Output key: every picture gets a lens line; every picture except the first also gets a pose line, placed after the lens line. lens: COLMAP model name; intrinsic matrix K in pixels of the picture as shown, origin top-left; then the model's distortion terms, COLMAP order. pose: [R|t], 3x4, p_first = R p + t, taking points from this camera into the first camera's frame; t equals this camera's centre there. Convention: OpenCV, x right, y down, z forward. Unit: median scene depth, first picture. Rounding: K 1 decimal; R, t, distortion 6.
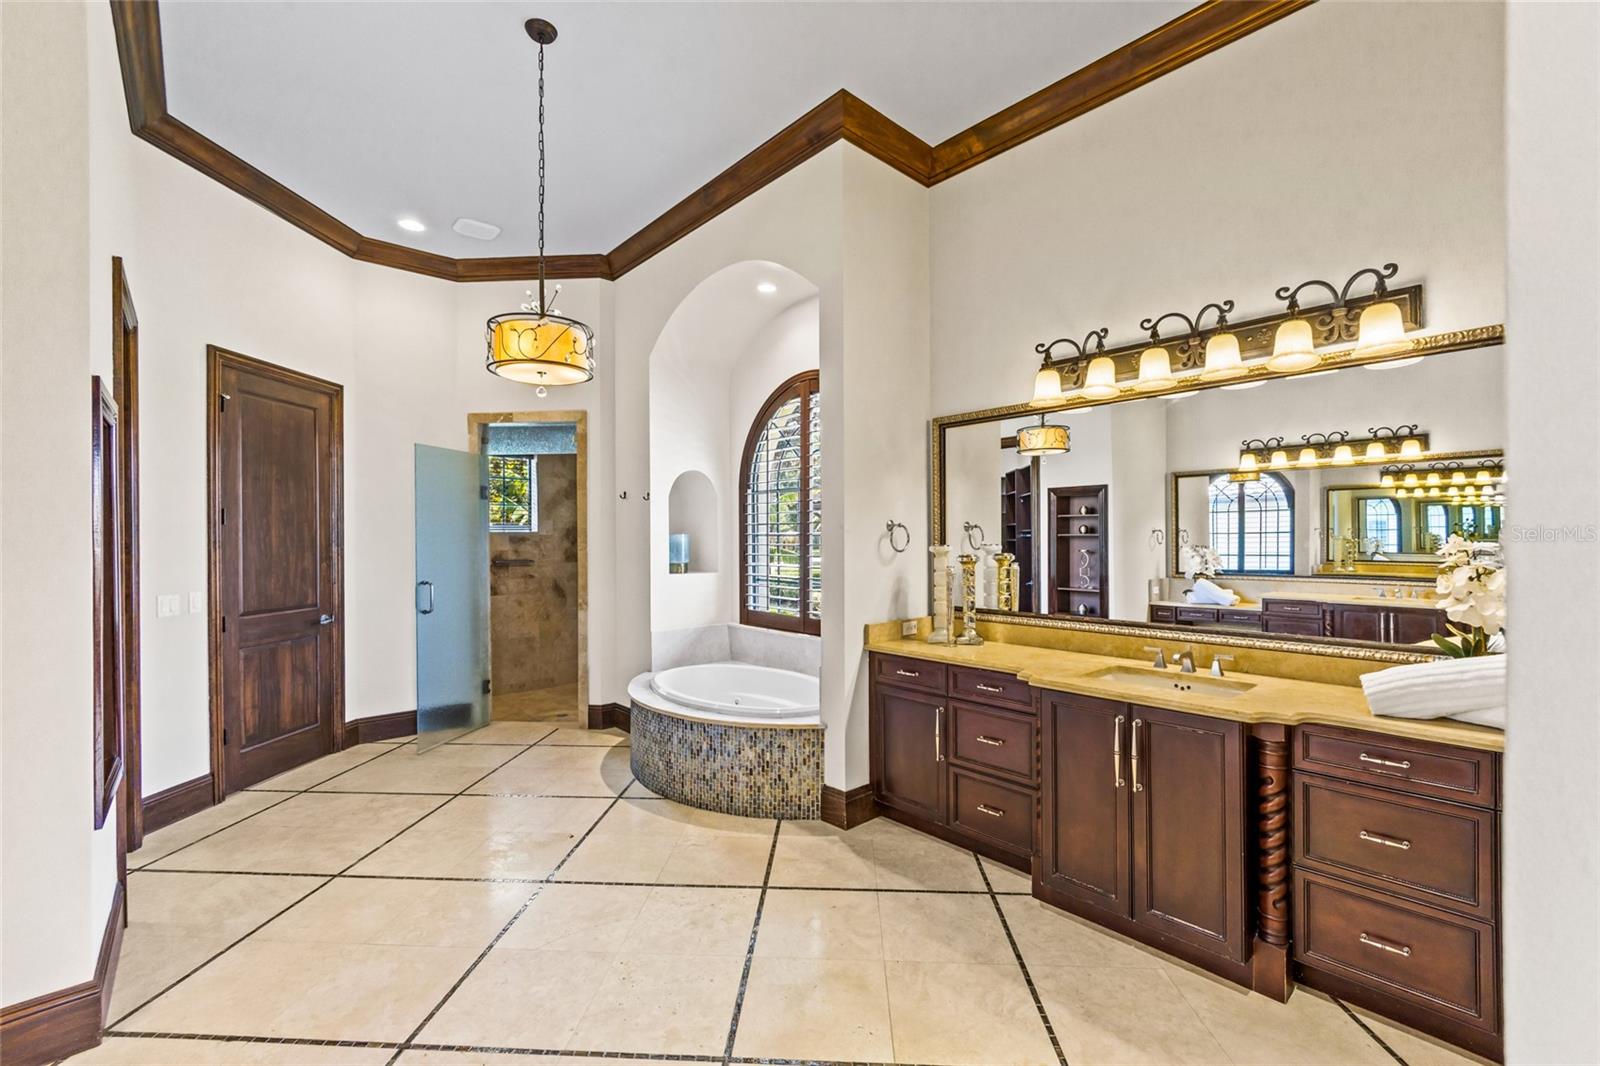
lens RADIAL K [[676.8, 0, 785.8], [0, 676.8, 534.3], [0, 0, 1]] dist [-0.002293, 0.000283]
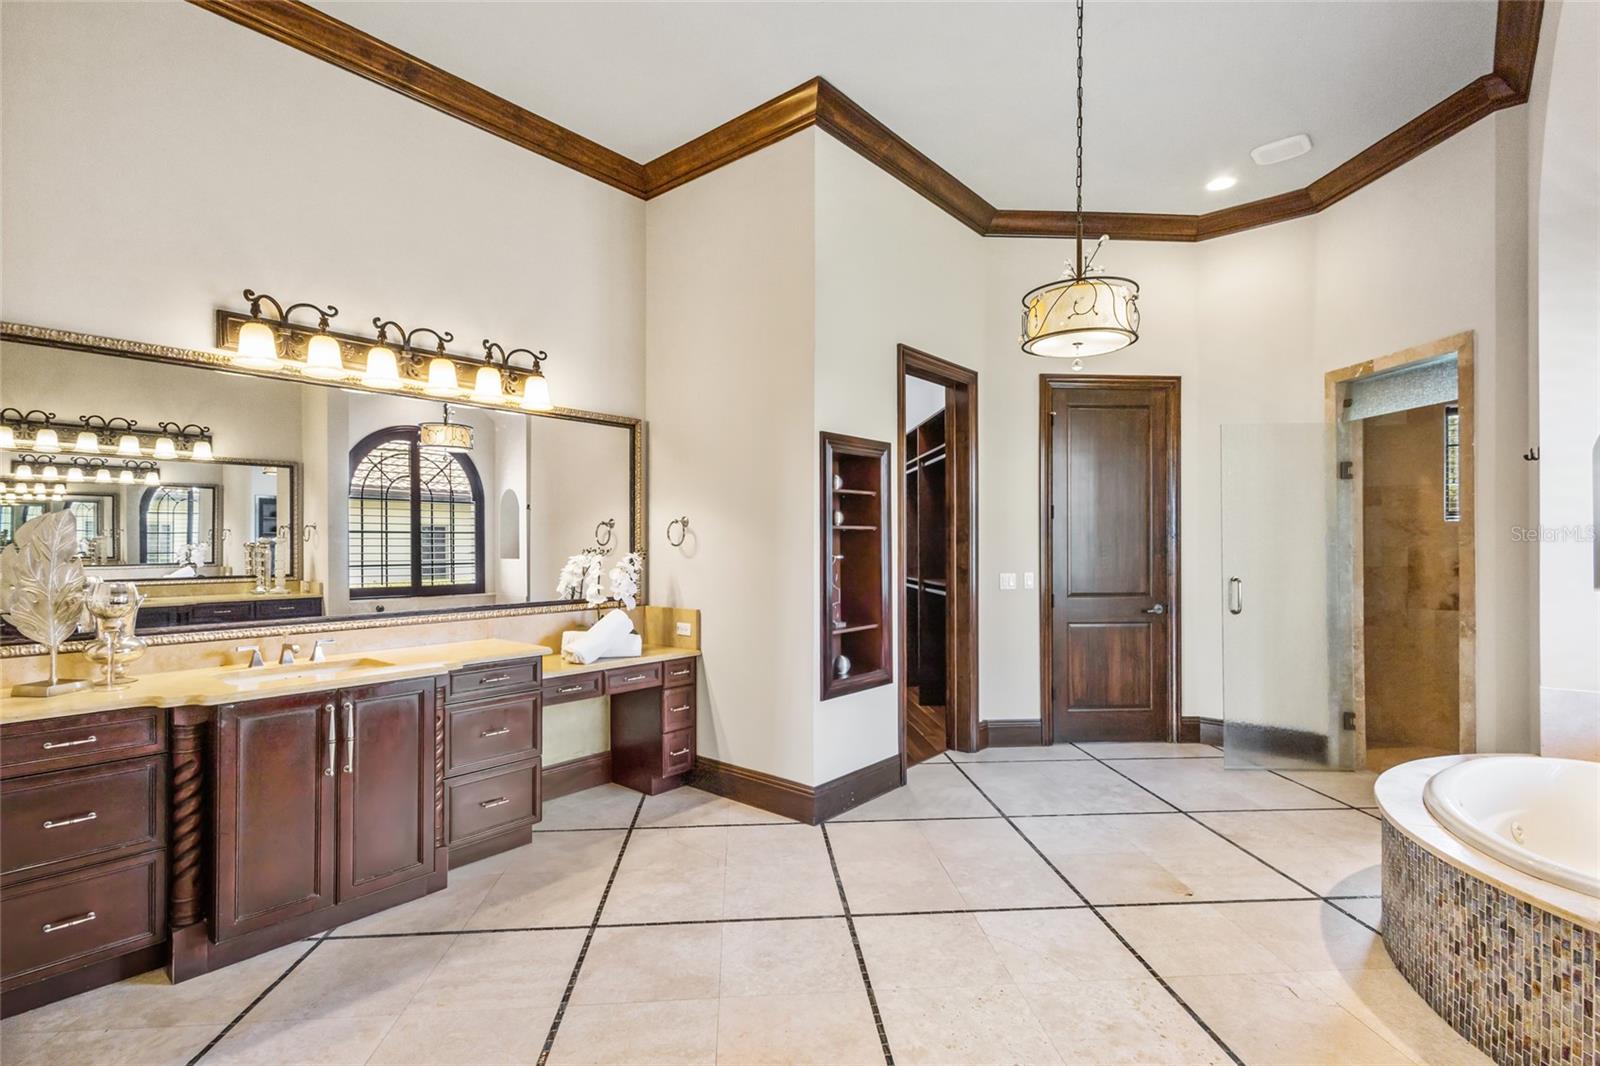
lens RADIAL K [[742.3, 0, 802.2], [0, 742.3, 535.8], [0, 0, 1]] dist [0.009803, -0.001282]
pose [[0.158956, -0.000324, -0.987286, 0.368339], [0.006256, 0.999980, 0.000679, 0.011043], [0.987266, -0.006285, 0.158955, 0.304342]]
